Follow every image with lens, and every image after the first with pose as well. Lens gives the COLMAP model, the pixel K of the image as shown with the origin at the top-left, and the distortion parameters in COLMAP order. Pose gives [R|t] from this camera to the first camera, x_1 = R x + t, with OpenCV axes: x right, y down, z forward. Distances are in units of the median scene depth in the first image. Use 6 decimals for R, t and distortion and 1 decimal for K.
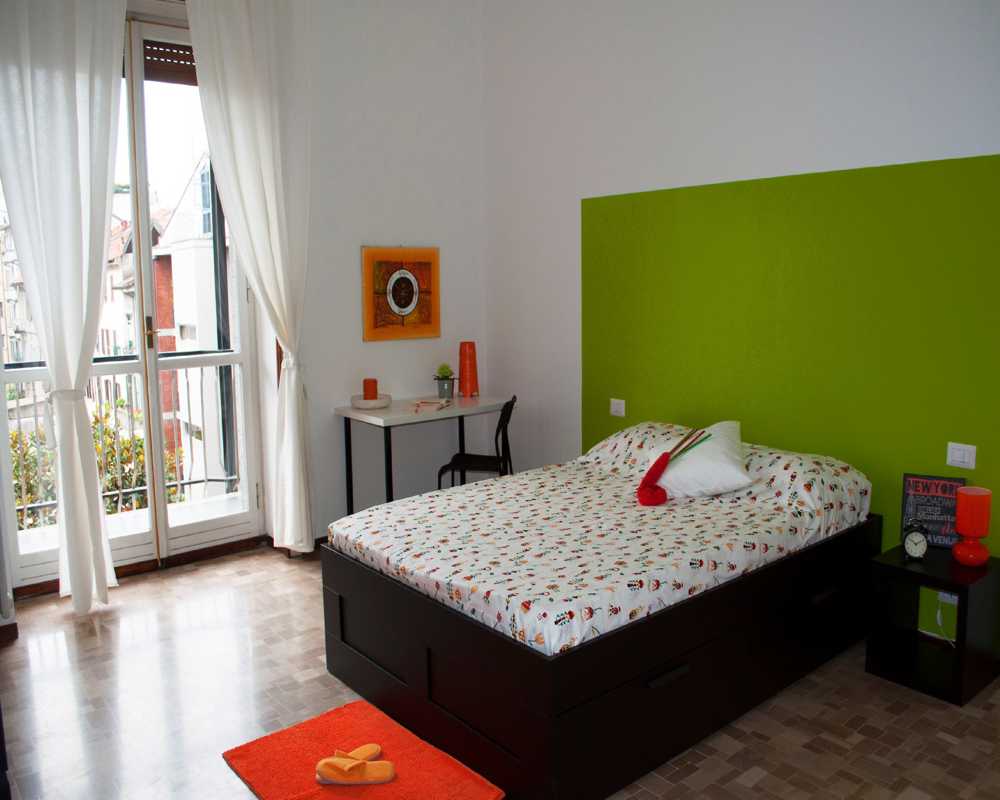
lens RADIAL K [[809.4, 0, 549.3], [0, 809.4, 354.0], [0, 0, 1]] dist [-0.074708, -0.004566]
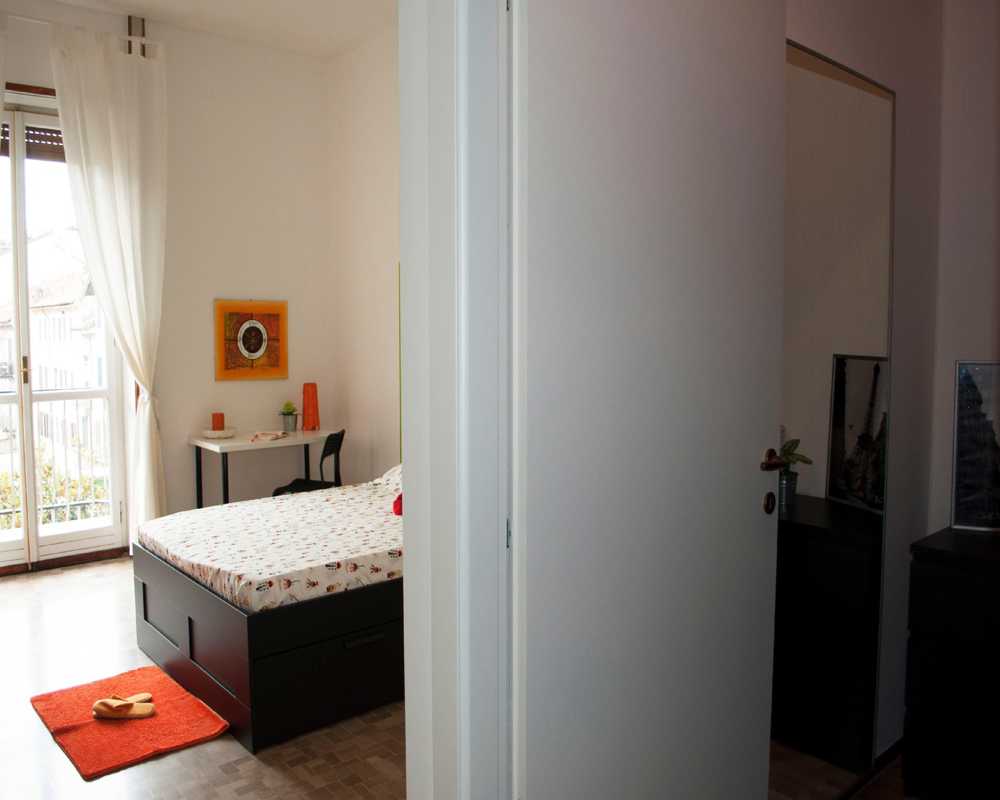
lens RADIAL K [[791.5, 0, 526.3], [0, 791.5, 374.9], [0, 0, 1]] dist [-0.069623, -0.002961]
pose [[0.999634, 0.012216, 0.024144, 0.196578], [-0.011438, 0.999419, -0.032110, 0.006975], [-0.024522, 0.031822, 0.999193, -0.150275]]
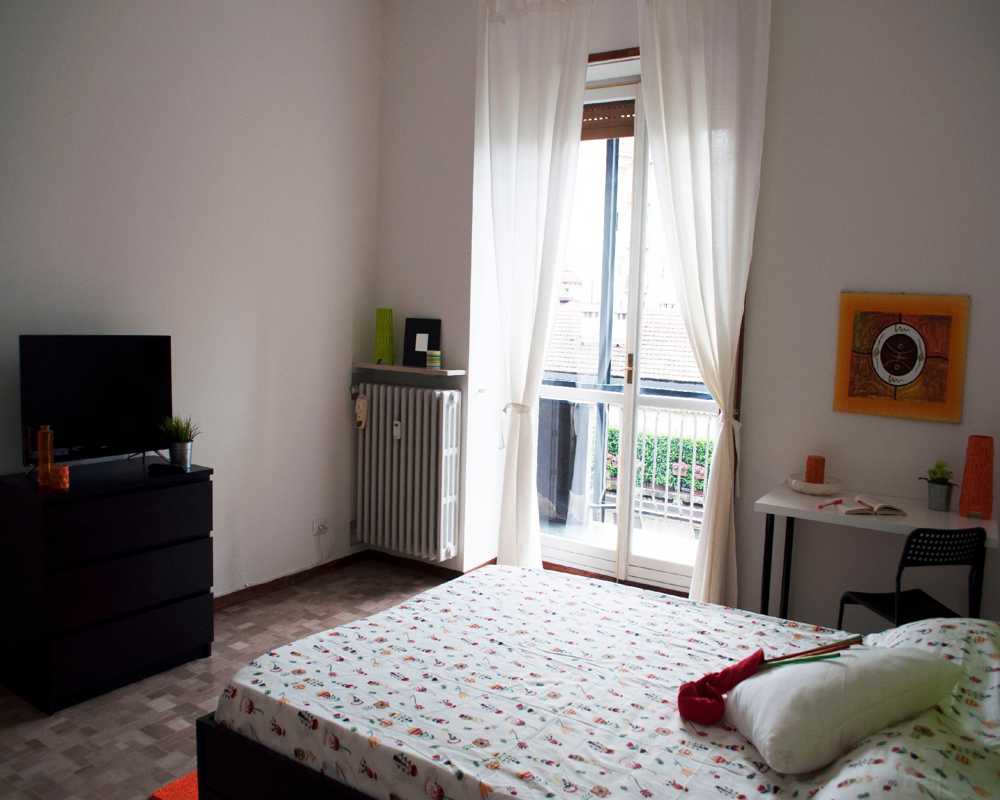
lens RADIAL K [[791.5, 0, 526.3], [0, 791.5, 374.9], [0, 0, 1]] dist [-0.069623, -0.002961]
pose [[0.296236, 0.090835, -0.950785, 0.423808], [-0.135080, 0.989446, 0.052442, -0.051219], [0.945514, 0.112897, 0.305380, 0.474852]]
